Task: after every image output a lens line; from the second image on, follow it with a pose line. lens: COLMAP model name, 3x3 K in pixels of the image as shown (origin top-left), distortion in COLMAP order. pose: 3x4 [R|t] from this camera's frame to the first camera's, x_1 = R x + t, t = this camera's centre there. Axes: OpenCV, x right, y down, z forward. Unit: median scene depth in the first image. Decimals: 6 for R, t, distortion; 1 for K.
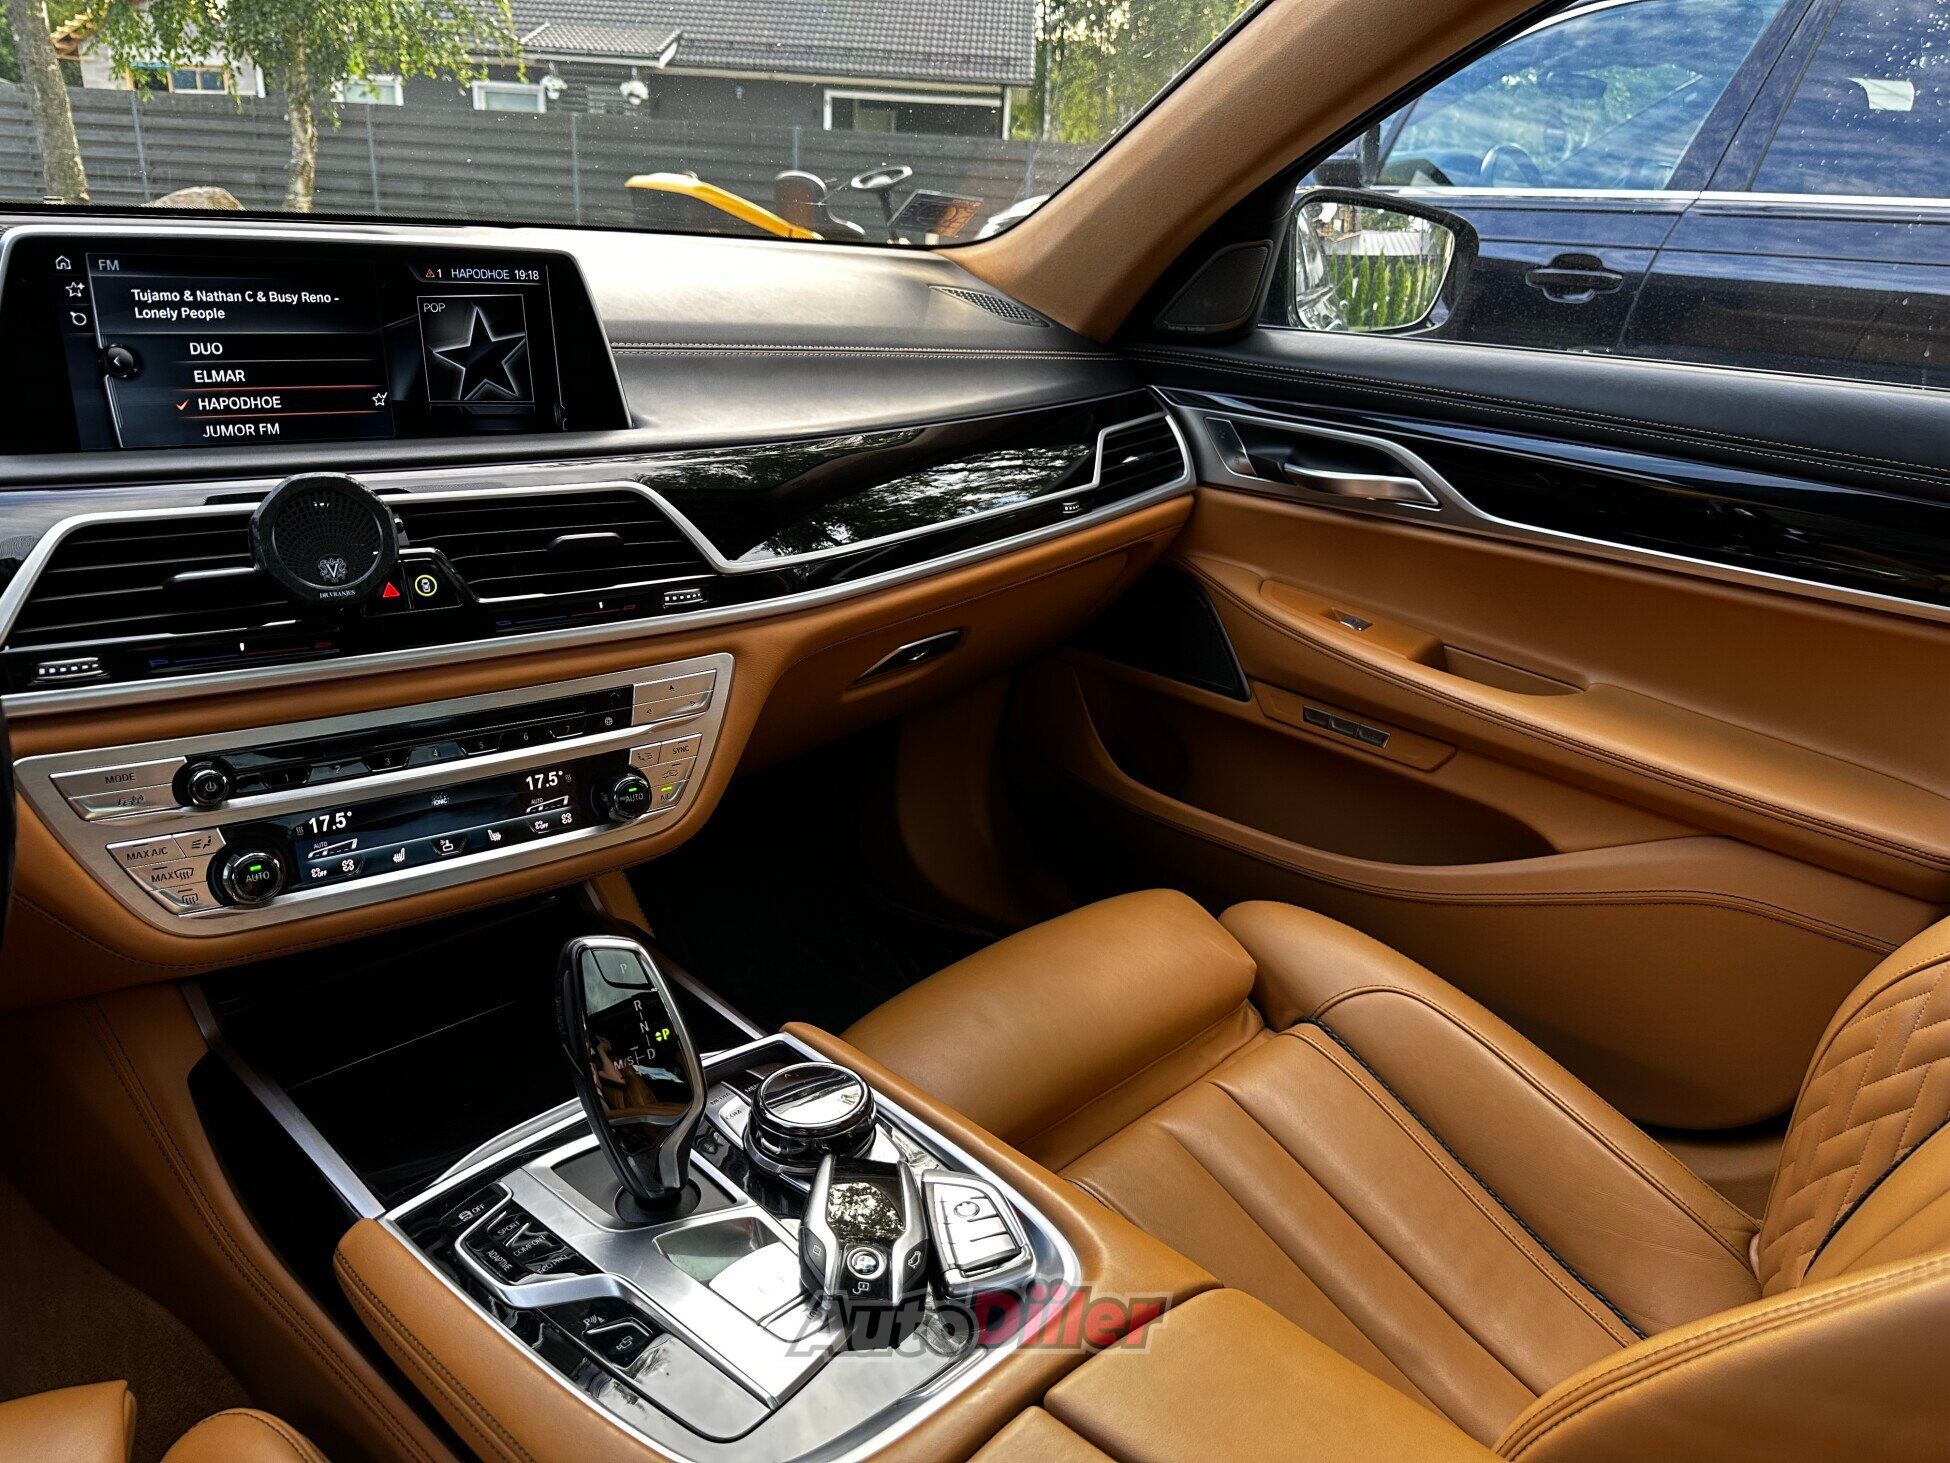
lens RADIAL K [[1406.2, 0, 960.8], [0, 1406.2, 709.7], [0, 0, 1]] dist [0.019372, -0.035707]
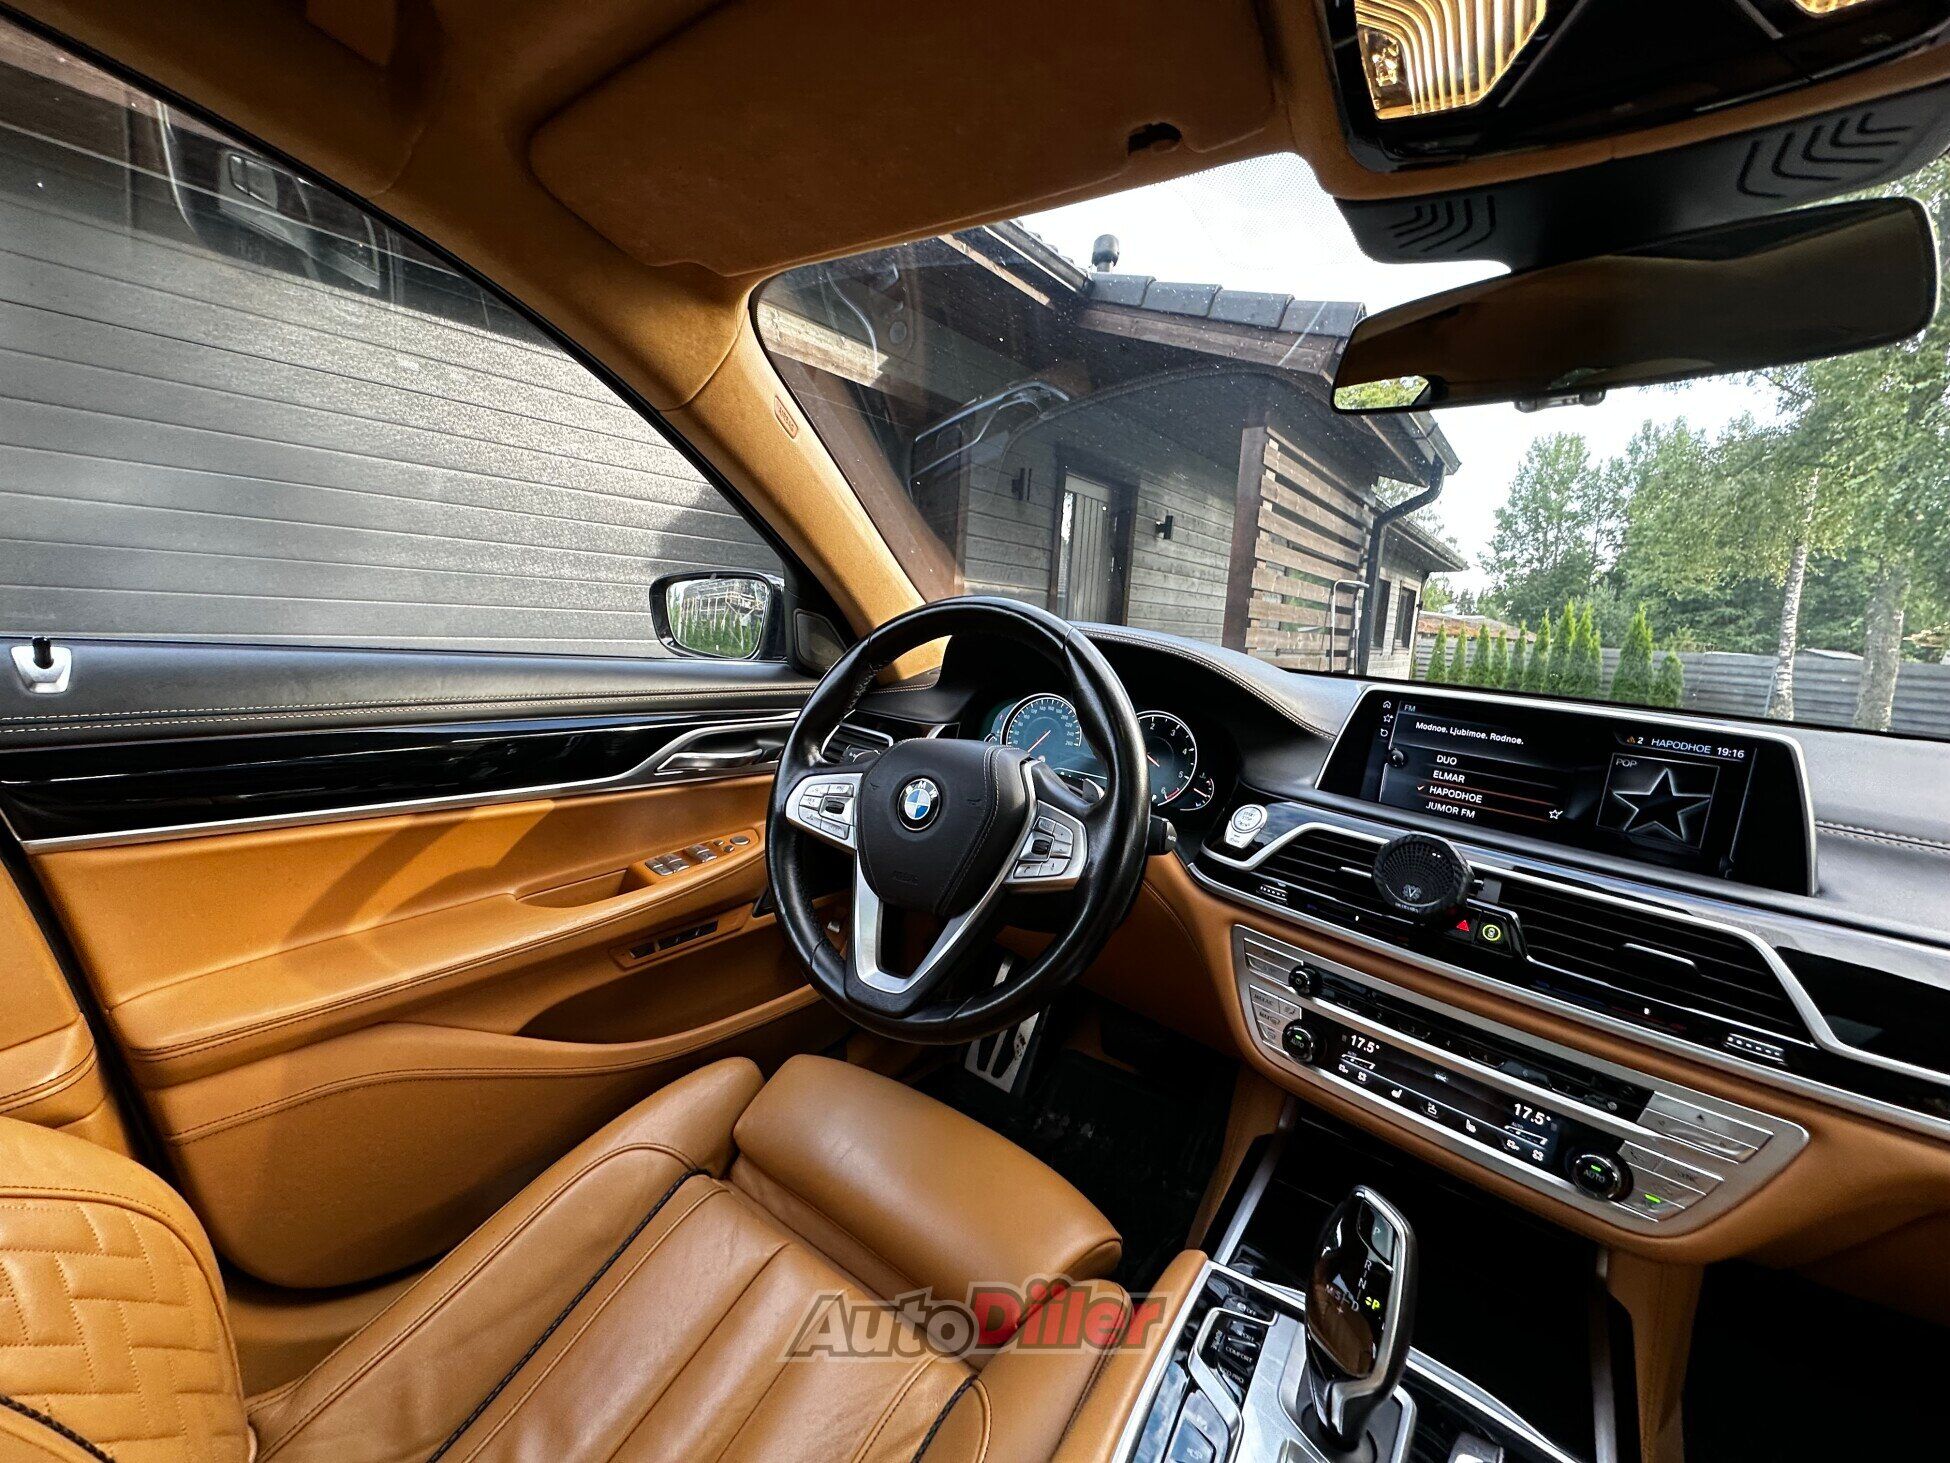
lens RADIAL K [[780.7, 0, 975.5], [0, 780.7, 725.6], [0, 0, 1]] dist [-0.006010, 0.001317]
pose [[0.151264, 0.092544, -0.984152, 0.260583], [-0.411840, 0.910982, 0.022364, -0.072095], [0.898614, 0.401930, 0.175912, 0.273852]]
